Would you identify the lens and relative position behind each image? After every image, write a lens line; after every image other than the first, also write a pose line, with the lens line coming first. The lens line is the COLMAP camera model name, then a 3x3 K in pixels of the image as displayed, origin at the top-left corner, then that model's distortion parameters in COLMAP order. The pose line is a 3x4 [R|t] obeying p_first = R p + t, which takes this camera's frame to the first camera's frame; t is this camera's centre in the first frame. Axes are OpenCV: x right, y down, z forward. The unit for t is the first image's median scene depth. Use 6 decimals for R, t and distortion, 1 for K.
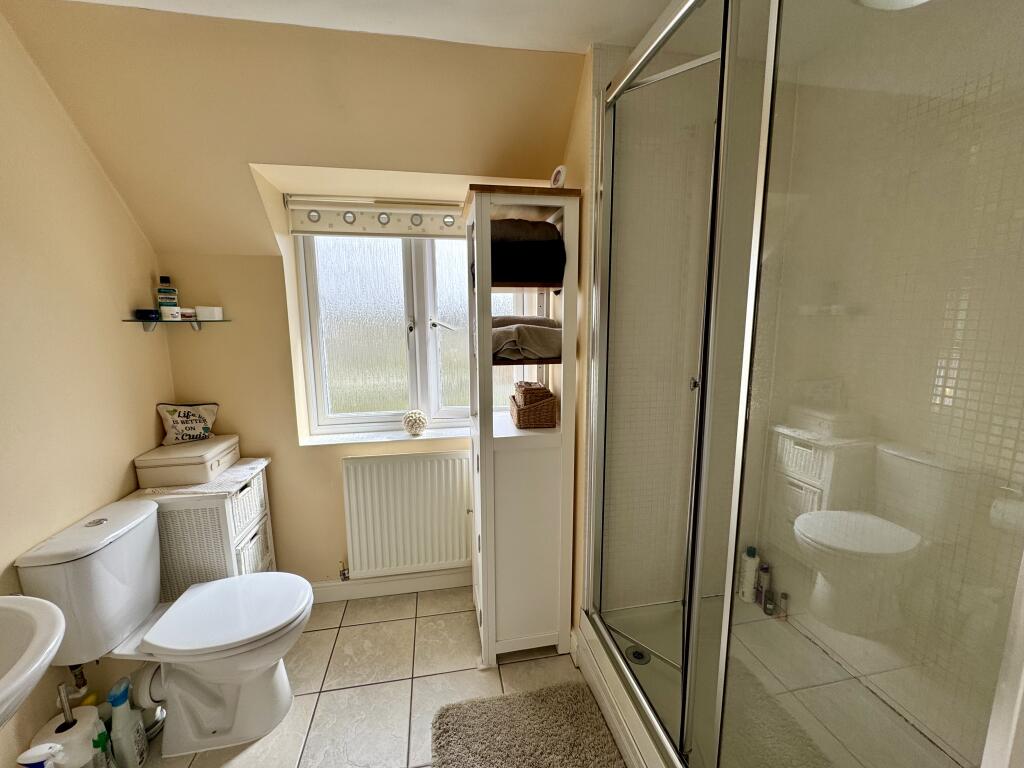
lens RADIAL K [[412.3, 0, 512.0], [0, 412.3, 384.0], [0, 0, 1]] dist [-0.000132, 0.000080]
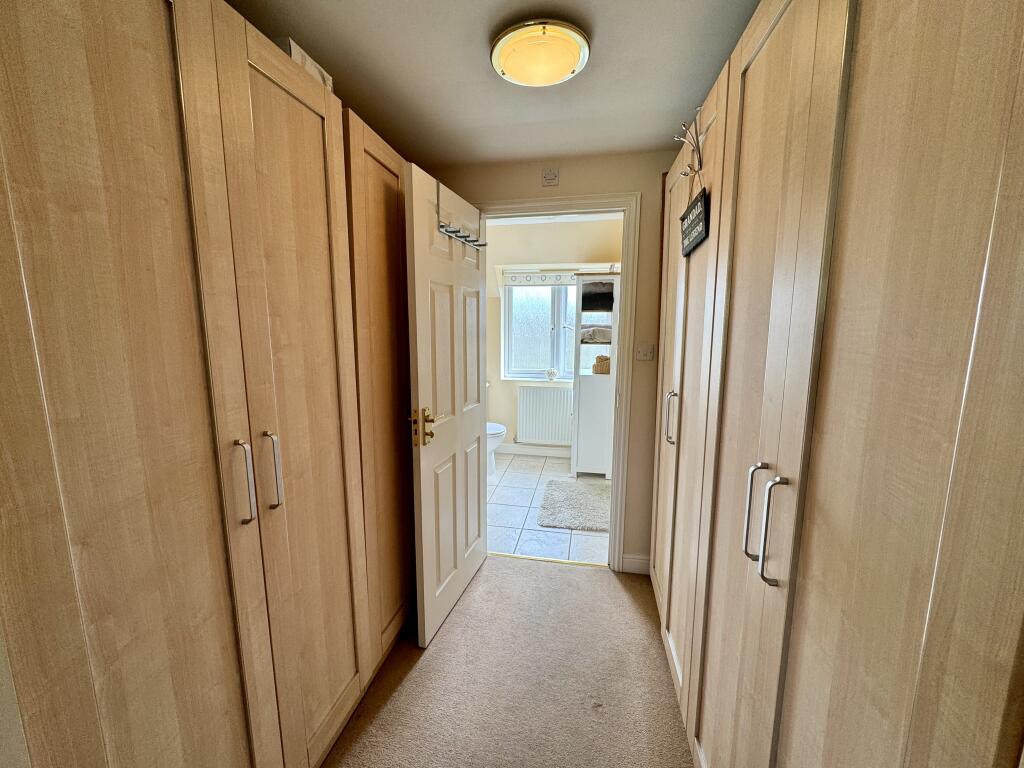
lens RADIAL K [[412.3, 0, 512.0], [0, 412.3, 384.0], [0, 0, 1]] dist [-0.000132, 0.000080]
pose [[0.929254, 0.065228, -0.363636, 0.383842], [-0.066623, 0.997740, 0.008718, 0.156018], [0.363383, 0.016125, 0.931500, -1.139896]]
